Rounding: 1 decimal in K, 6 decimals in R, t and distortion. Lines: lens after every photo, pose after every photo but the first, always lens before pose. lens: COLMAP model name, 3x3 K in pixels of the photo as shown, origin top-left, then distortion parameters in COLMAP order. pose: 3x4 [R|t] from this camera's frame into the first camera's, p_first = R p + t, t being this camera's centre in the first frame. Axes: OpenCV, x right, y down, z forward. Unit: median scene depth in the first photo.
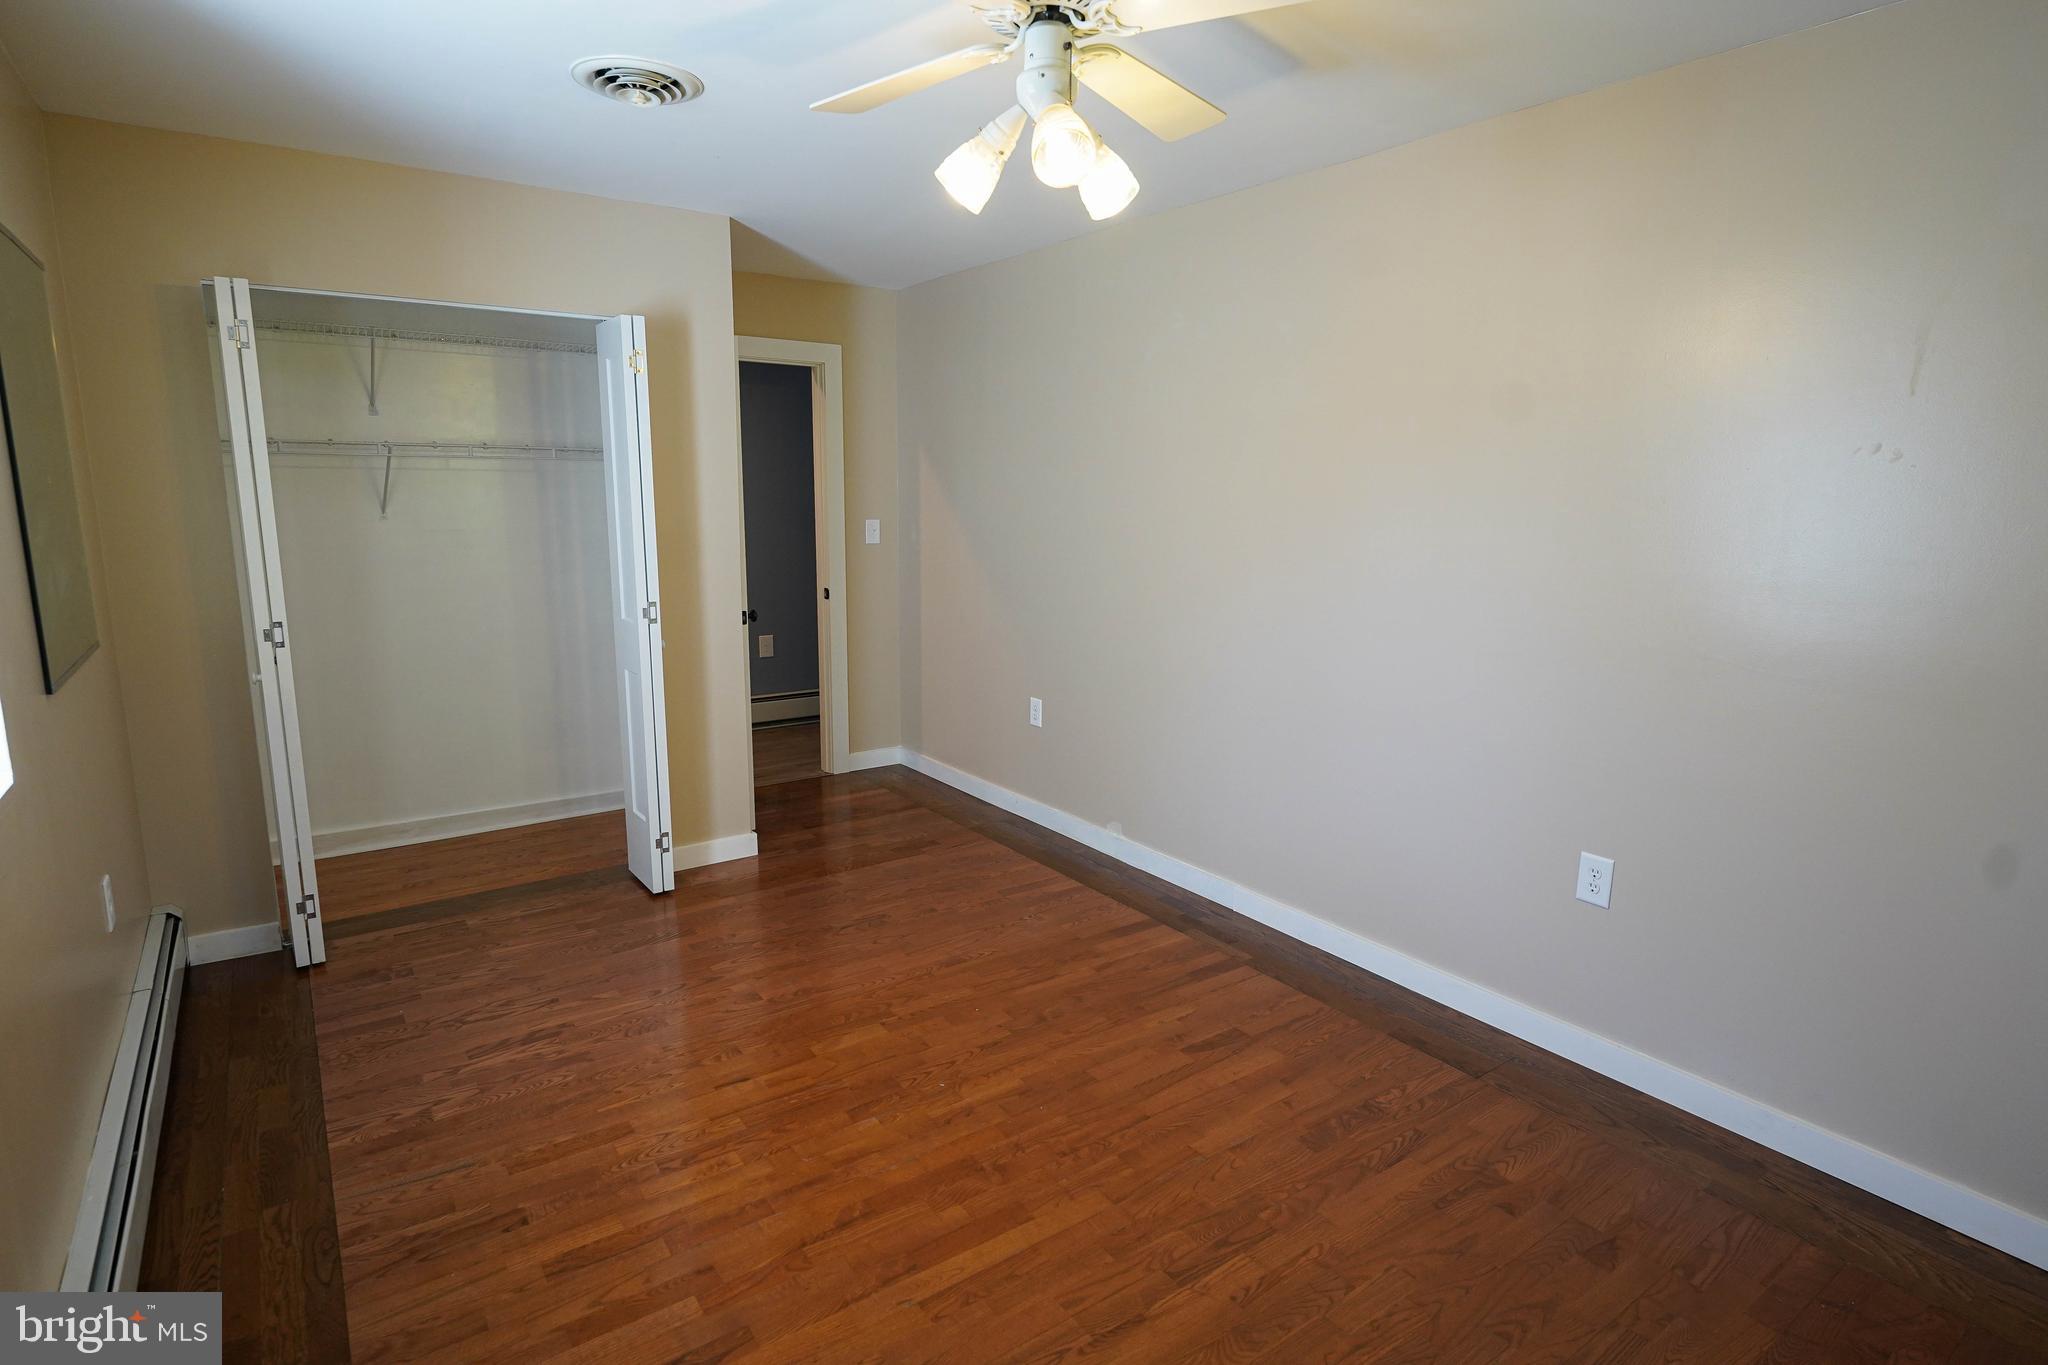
lens RADIAL K [[1056.6, 0, 1011.5], [0, 1056.6, 697.3], [0, 0, 1]] dist [-0.007970, -0.000935]
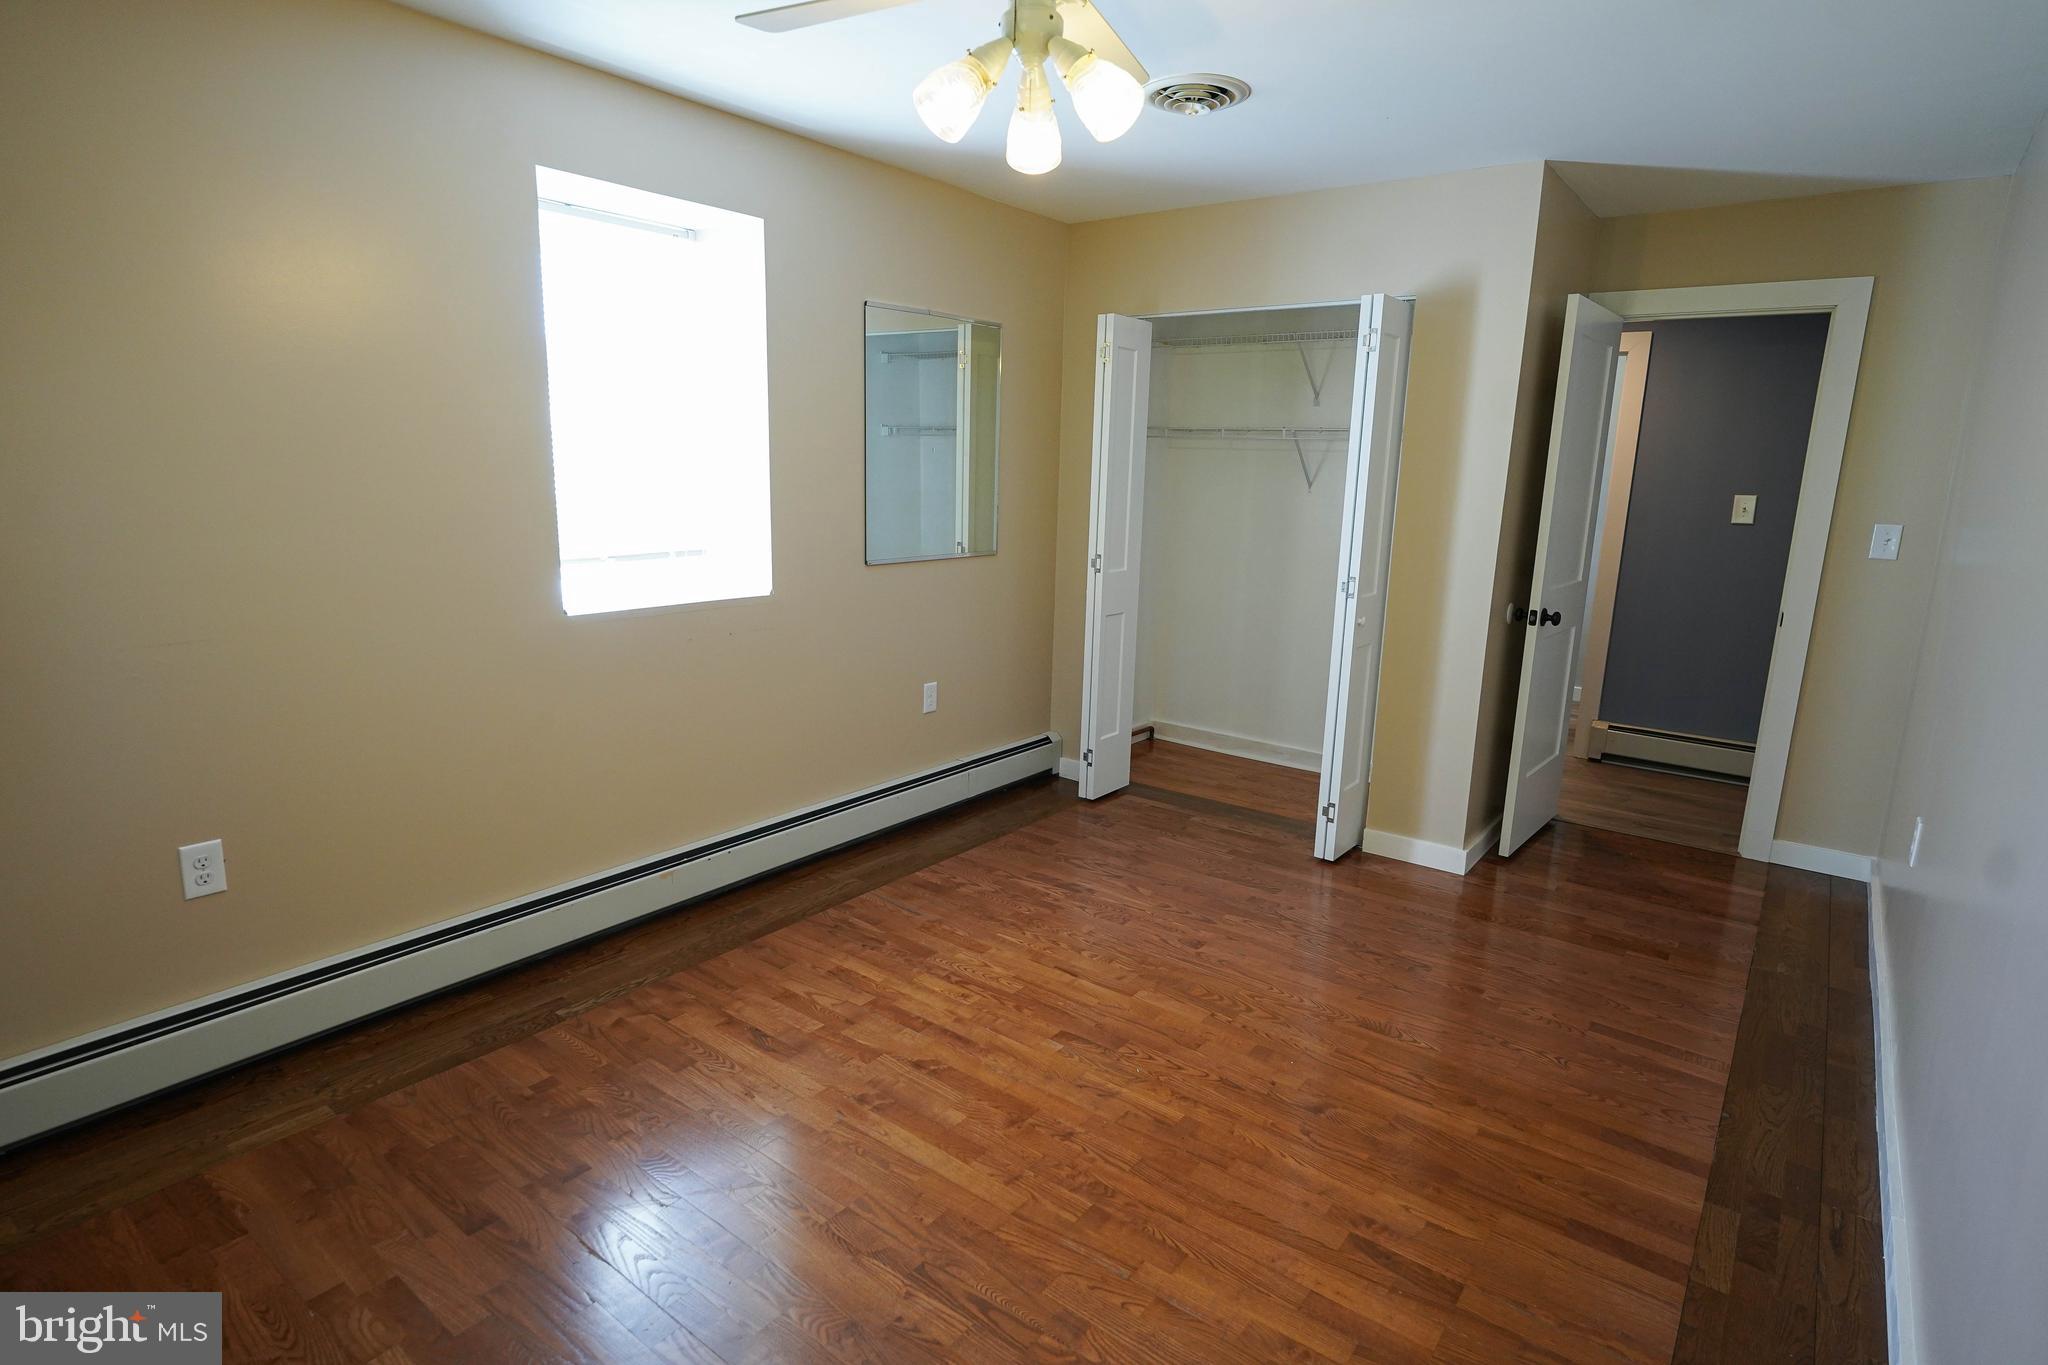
lens RADIAL K [[1056.6, 0, 1023.0], [0, 1056.6, 681.2], [0, 0, 1]] dist [-0.007970, -0.000935]
pose [[0.297579, 0.194800, -0.934612, 0.693342], [-0.208603, 0.968574, 0.135460, -0.083631], [0.931629, 0.154653, 0.328863, 0.492884]]
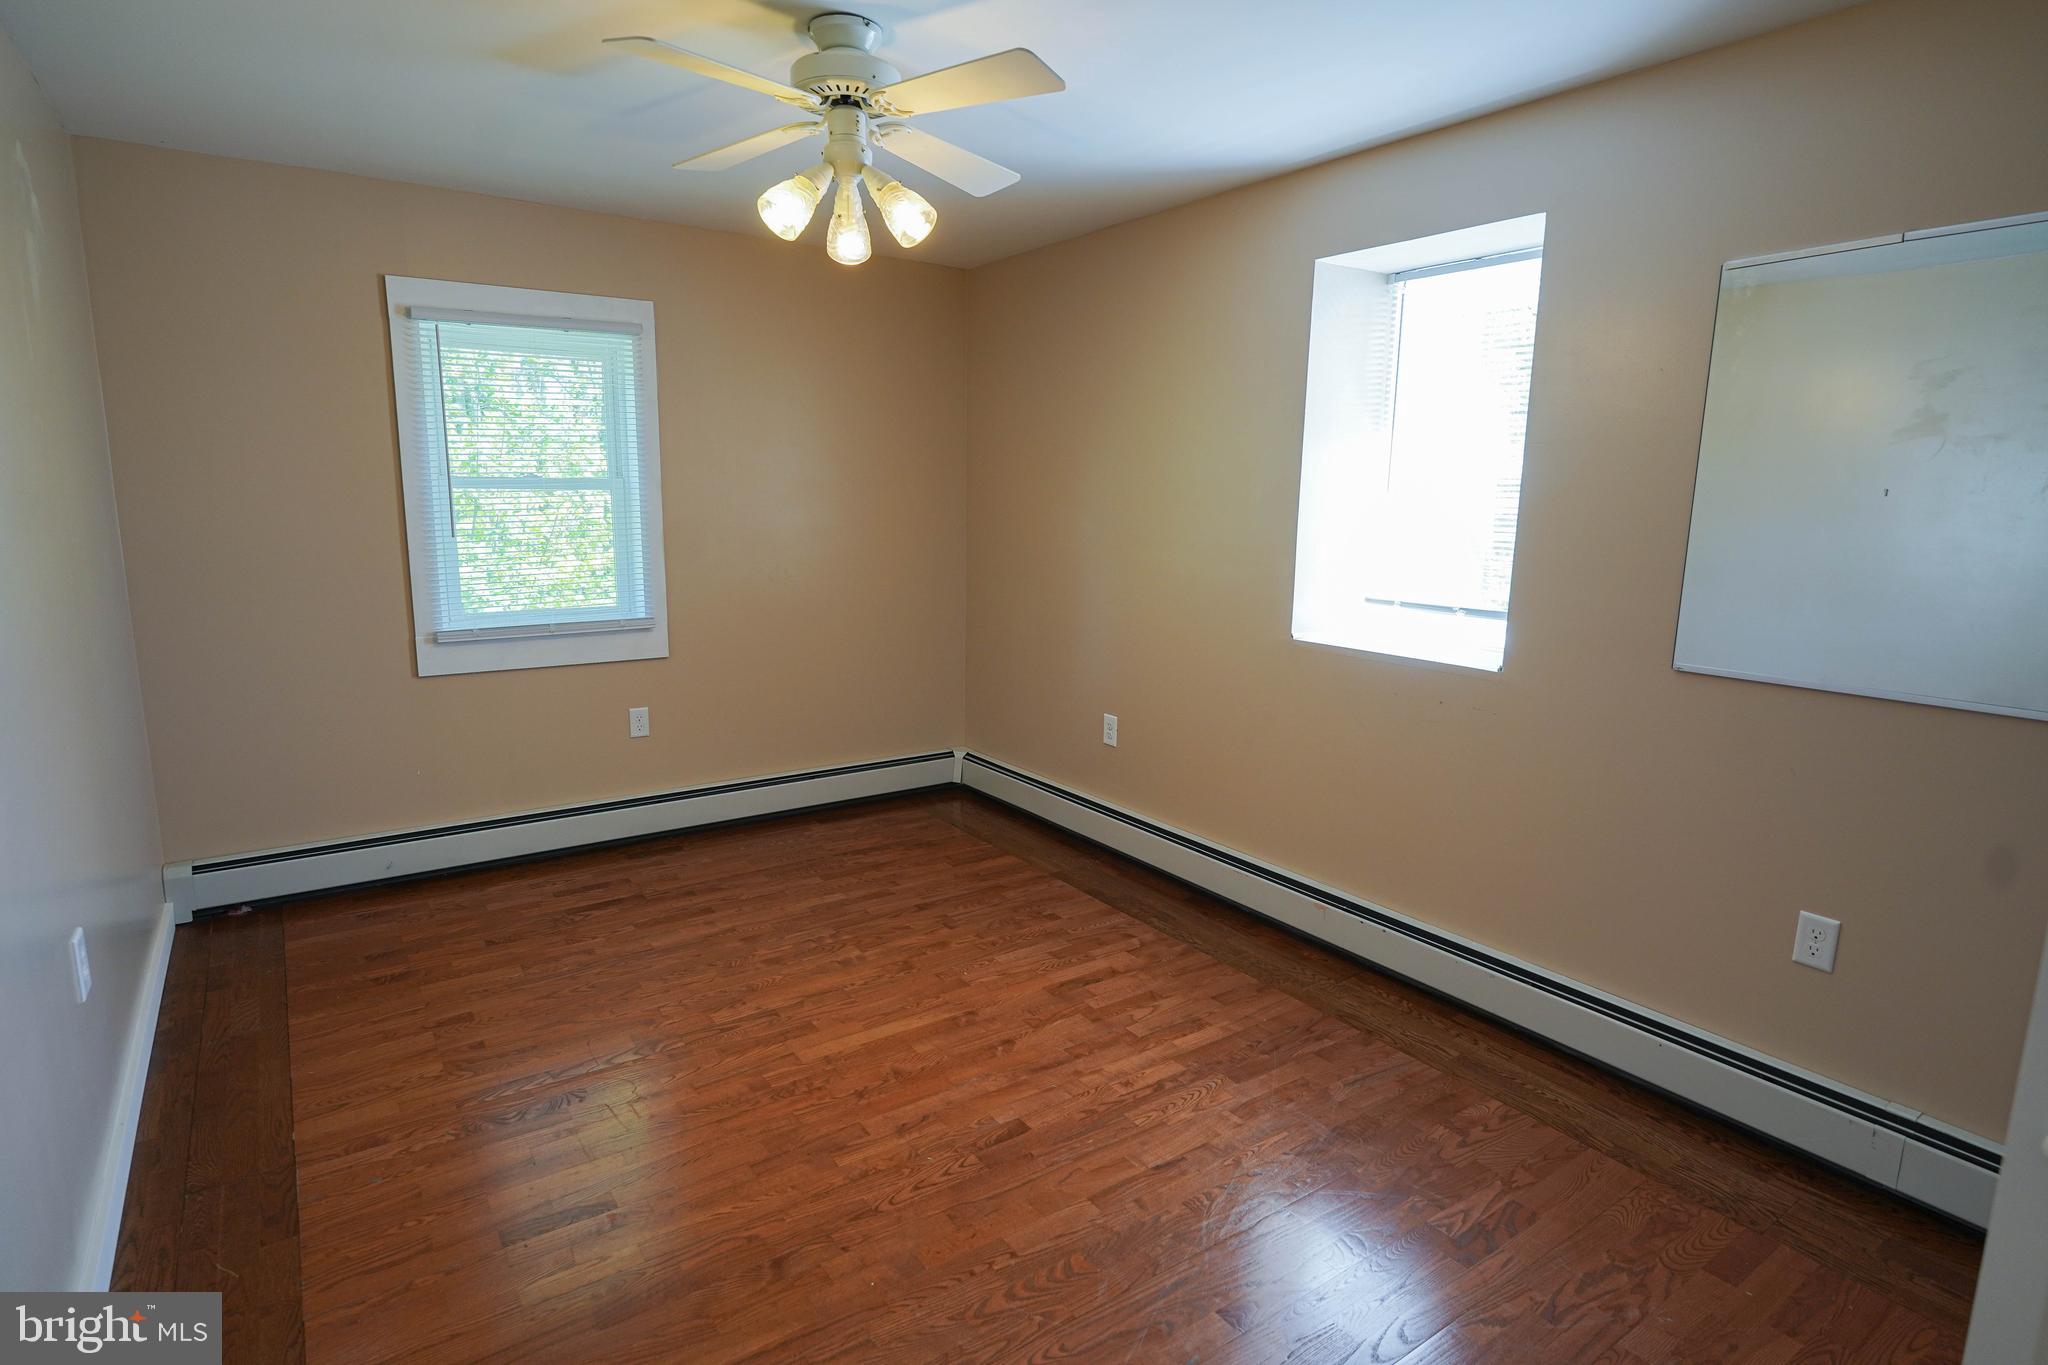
lens RADIAL K [[1056.6, 0, 1014.6], [0, 1056.6, 675.9], [0, 0, 1]] dist [-0.007970, -0.000935]
pose [[-0.999618, -0.027555, -0.002031, -0.115590], [-0.026404, 0.931064, 0.363900, -0.305589], [-0.008136, 0.363815, -0.931436, 1.562860]]
